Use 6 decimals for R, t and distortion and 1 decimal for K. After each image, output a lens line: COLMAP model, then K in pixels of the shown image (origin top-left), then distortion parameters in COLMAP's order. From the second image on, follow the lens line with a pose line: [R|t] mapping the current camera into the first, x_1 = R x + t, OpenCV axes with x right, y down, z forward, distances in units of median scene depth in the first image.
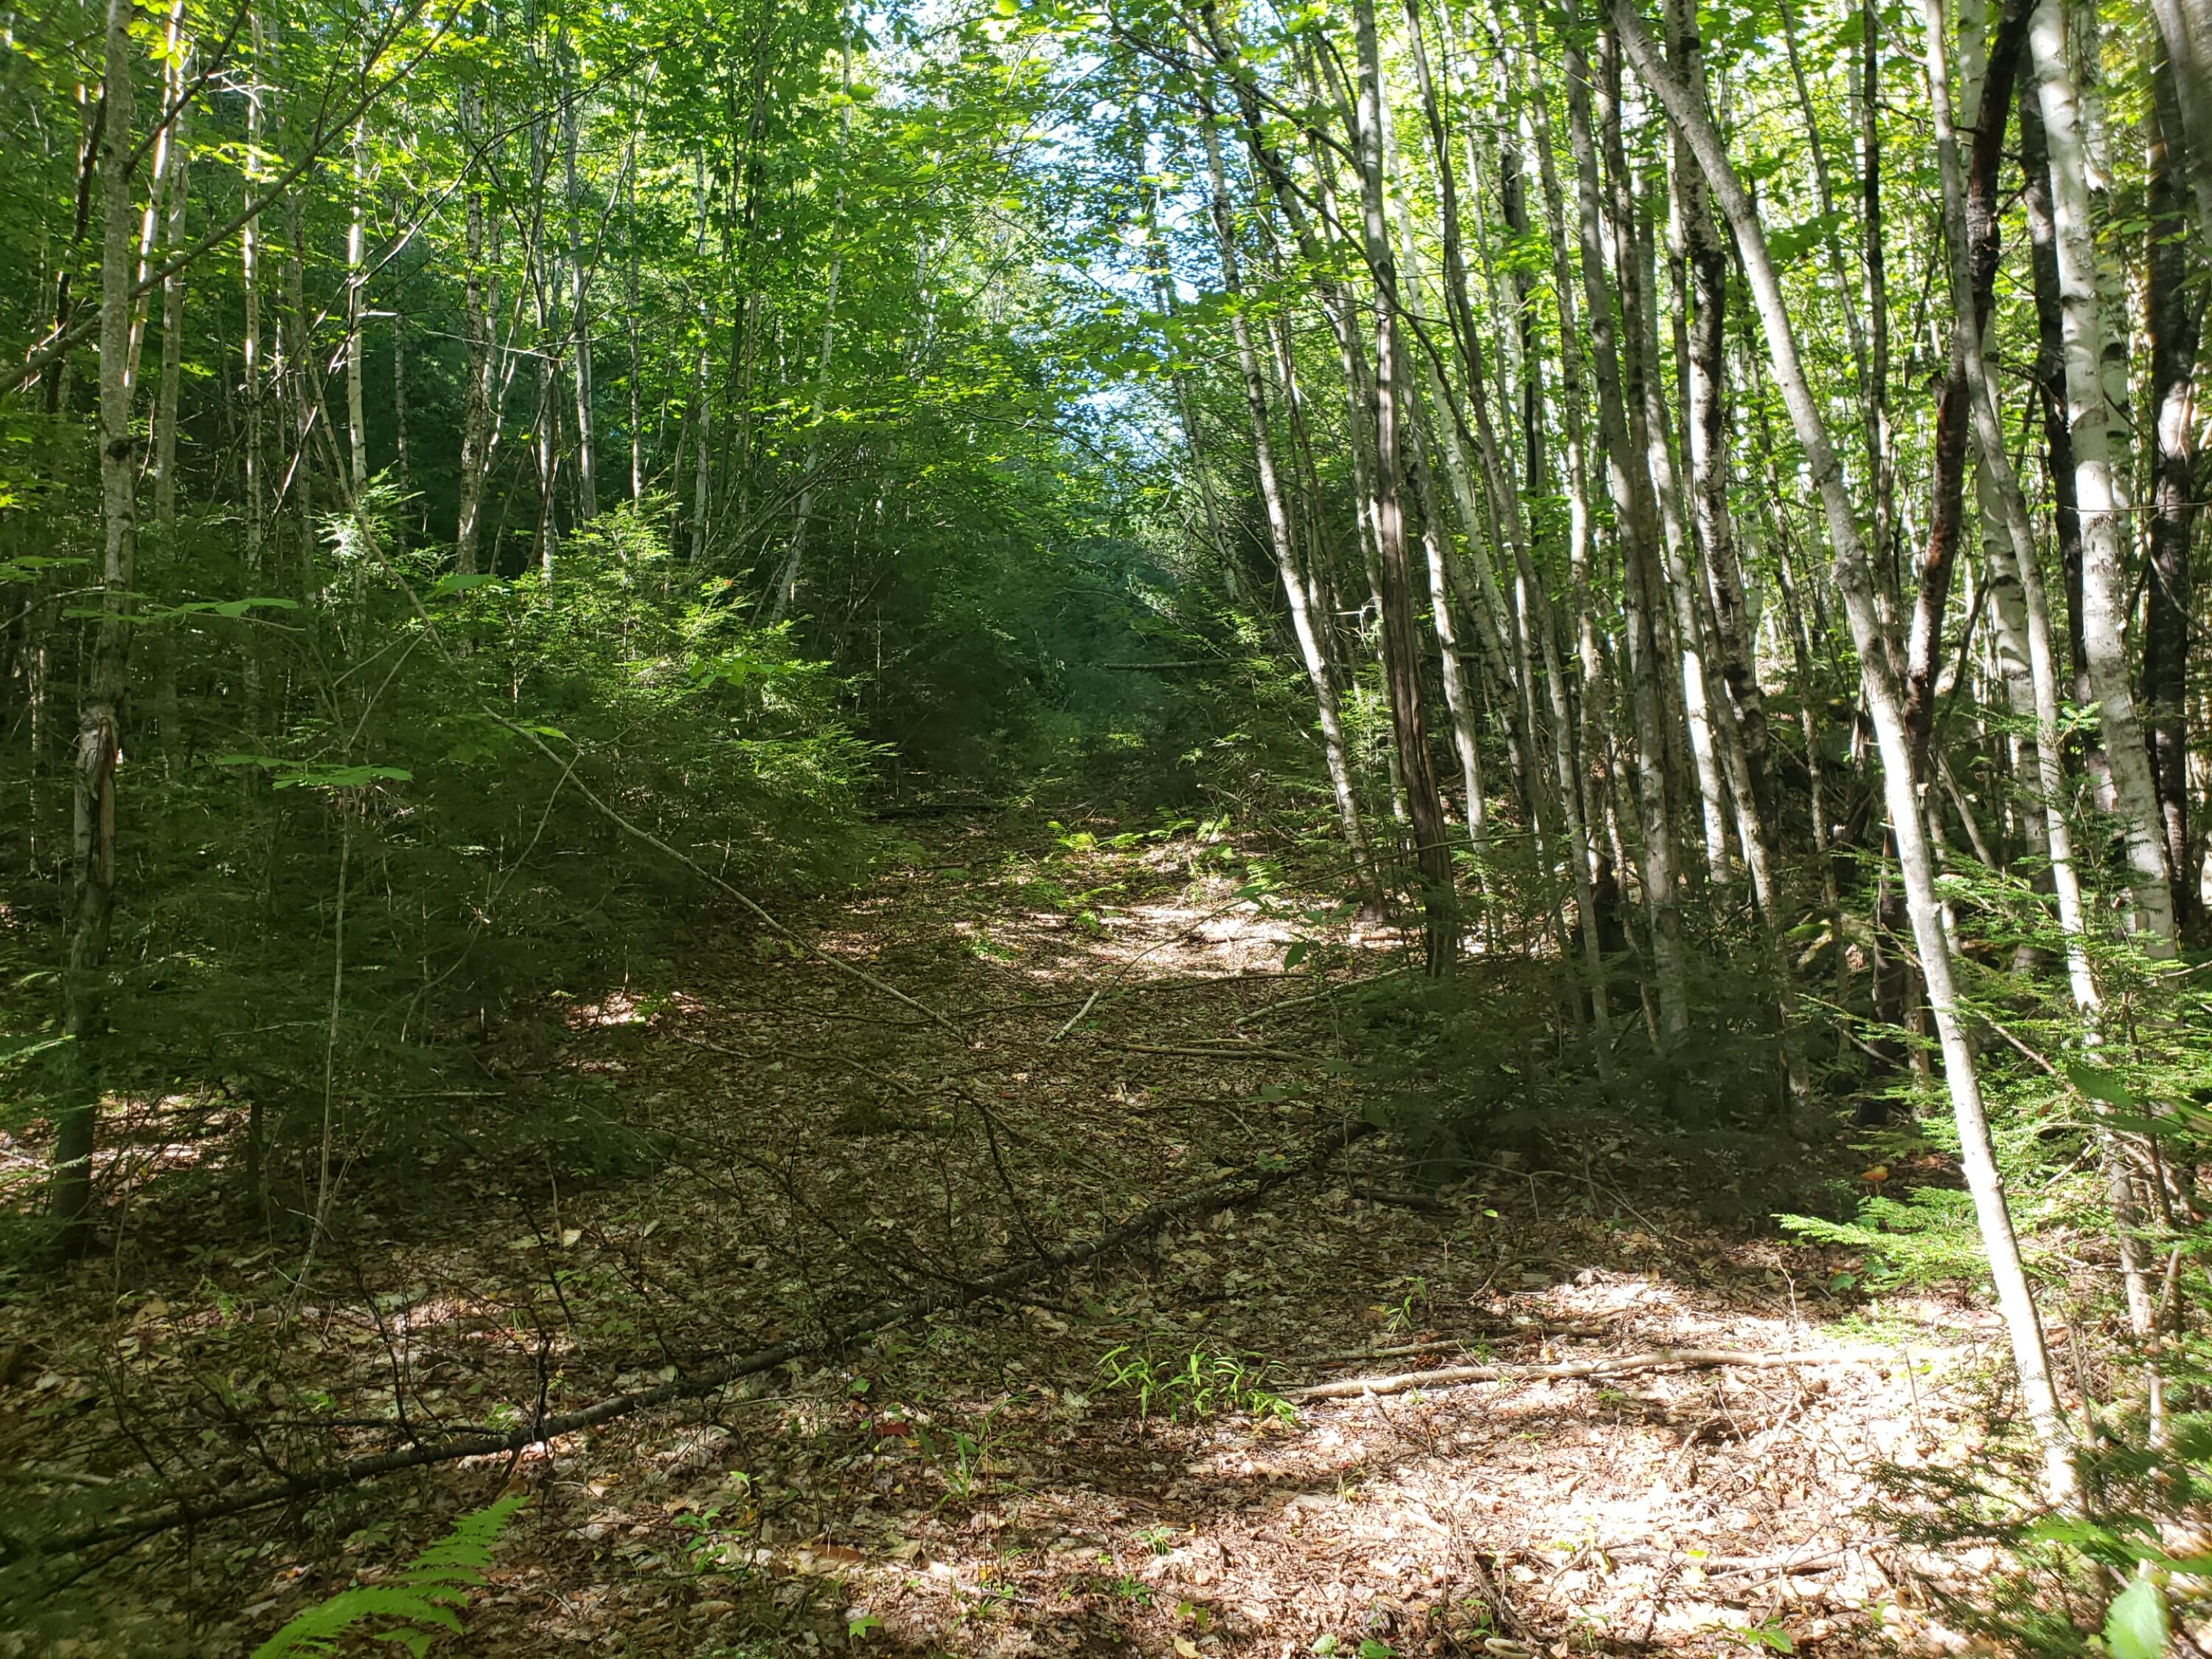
lens RADIAL K [[1656.1, 0, 1104.2], [0, 1656.1, 827.3], [0, 0, 1]] dist [0.013706, 0.002637]
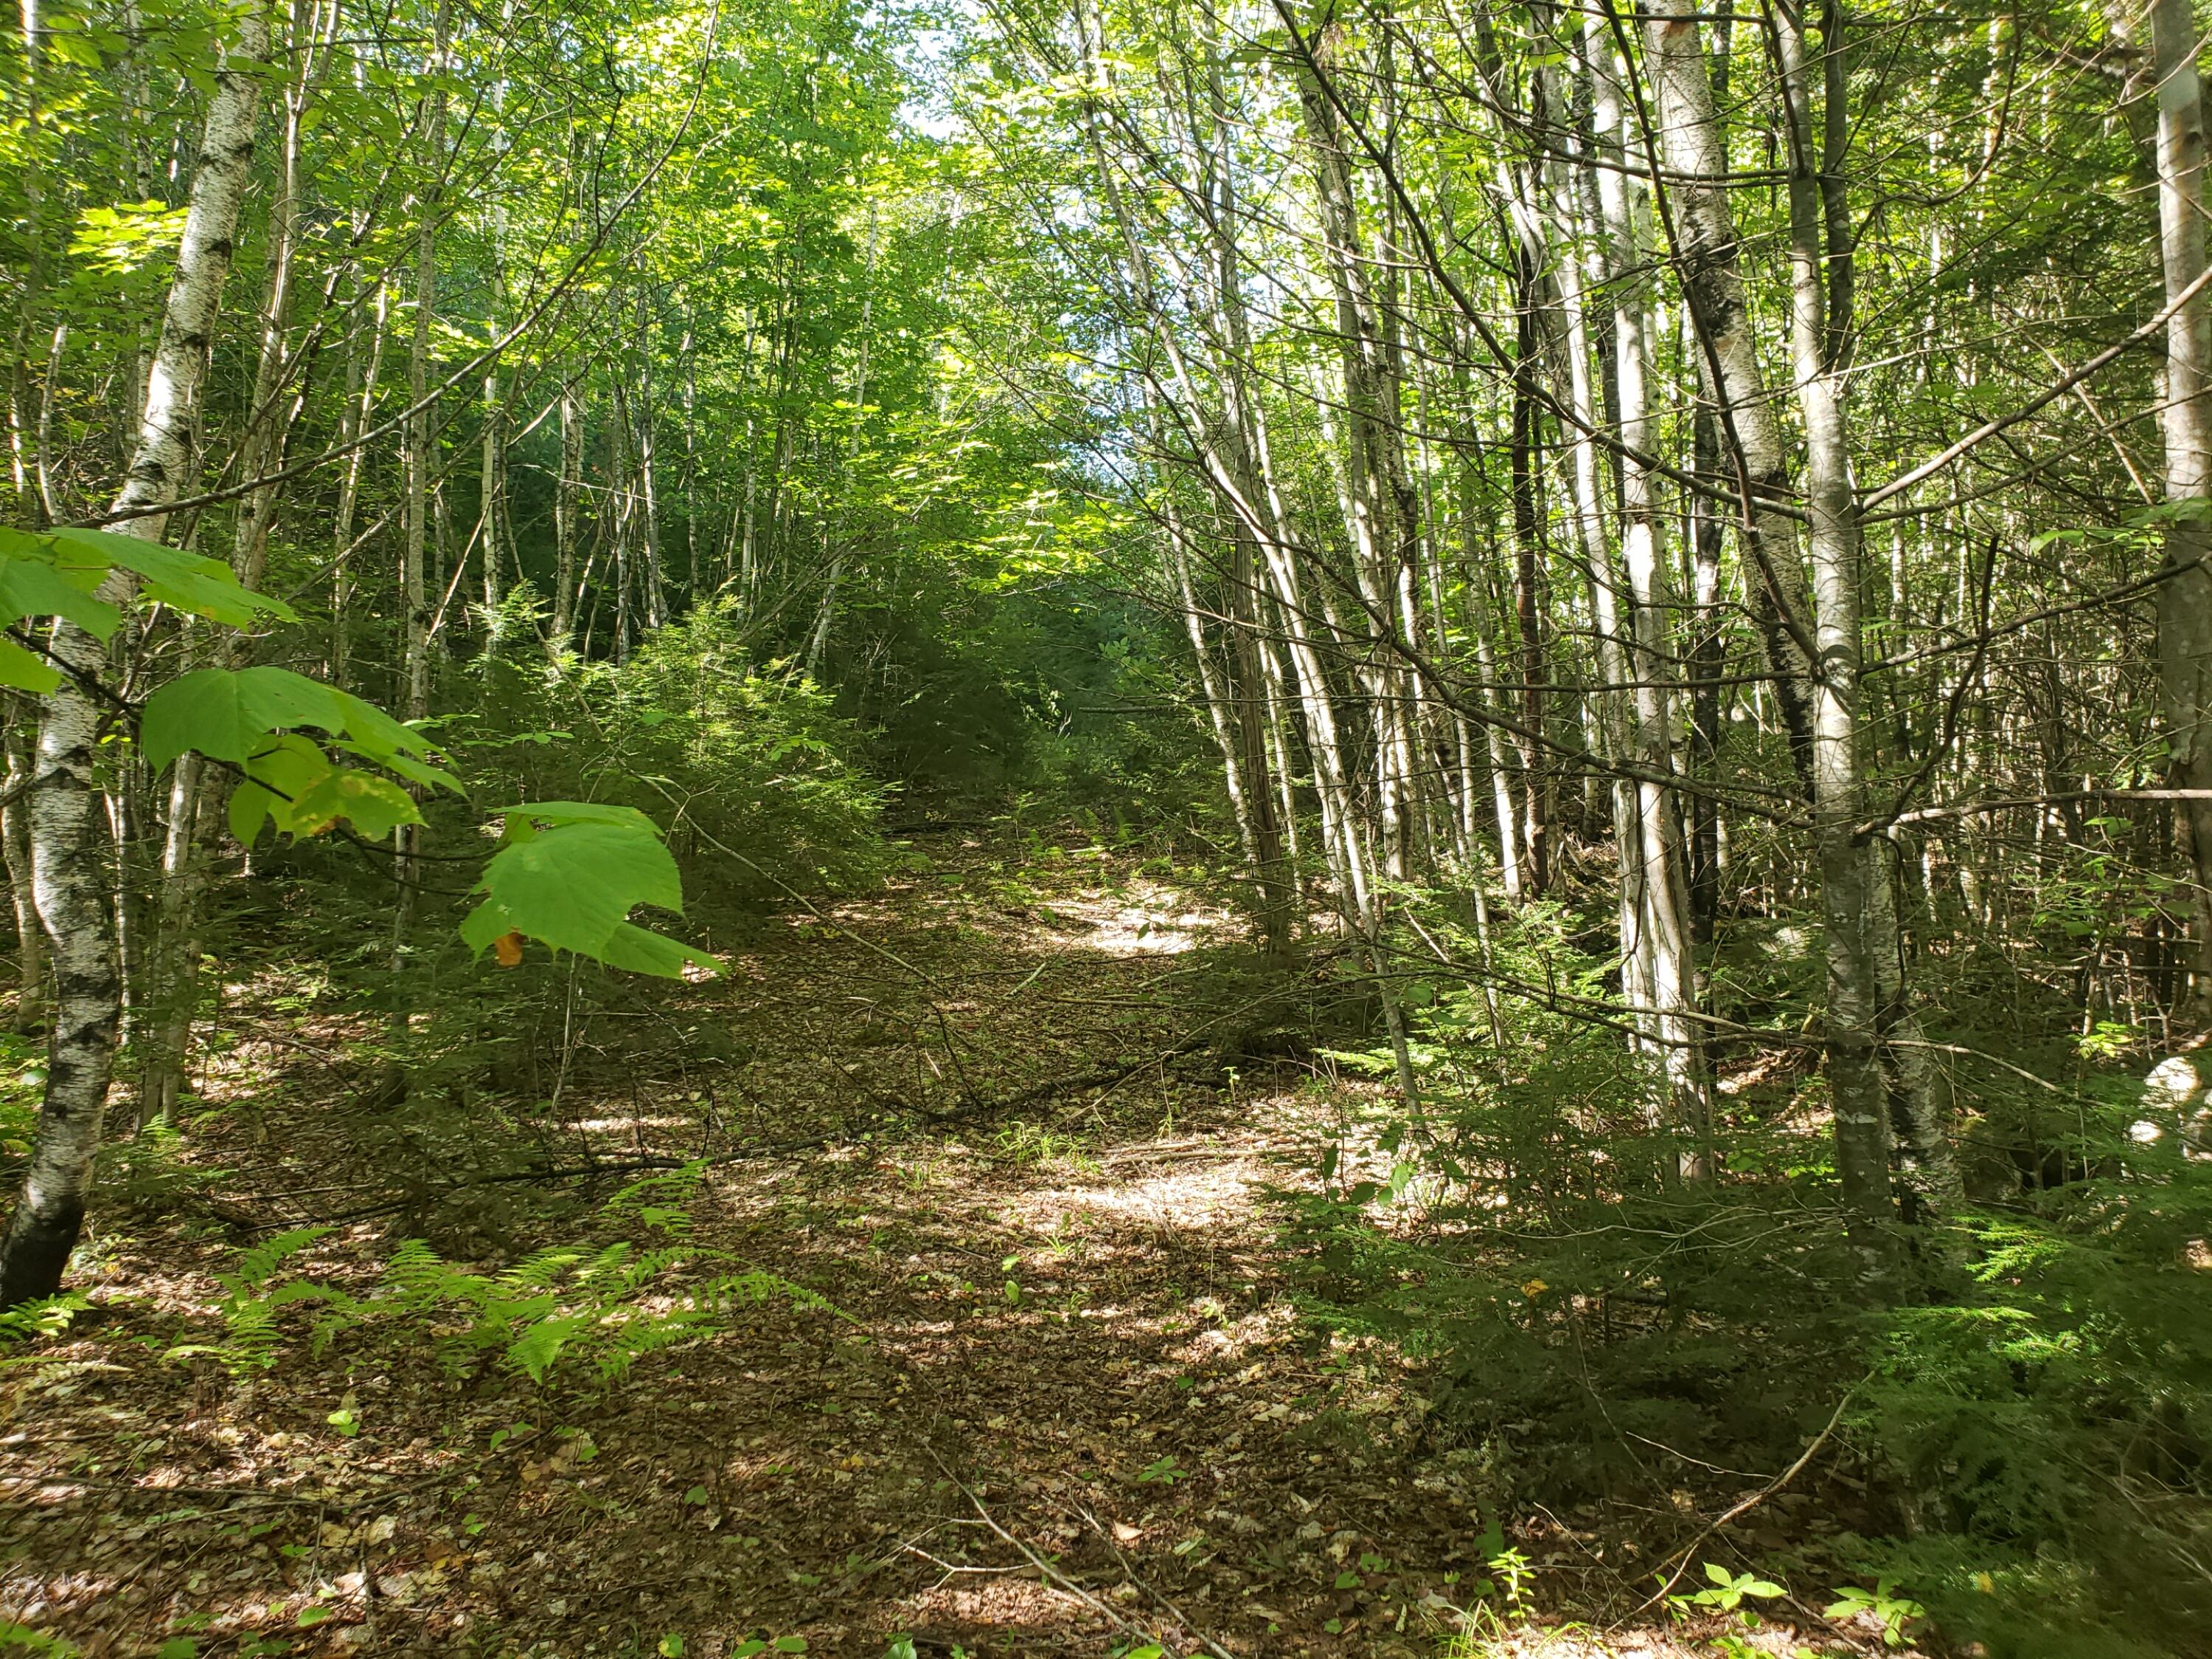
lens RADIAL K [[1656.1, 0, 1107.7], [0, 1656.1, 835.3], [0, 0, 1]] dist [0.013706, 0.002637]
pose [[0.999882, -0.003180, -0.015011, 0.094824], [0.003223, 0.999991, 0.002807, -0.015581], [0.015002, -0.002855, 0.999883, -0.530223]]
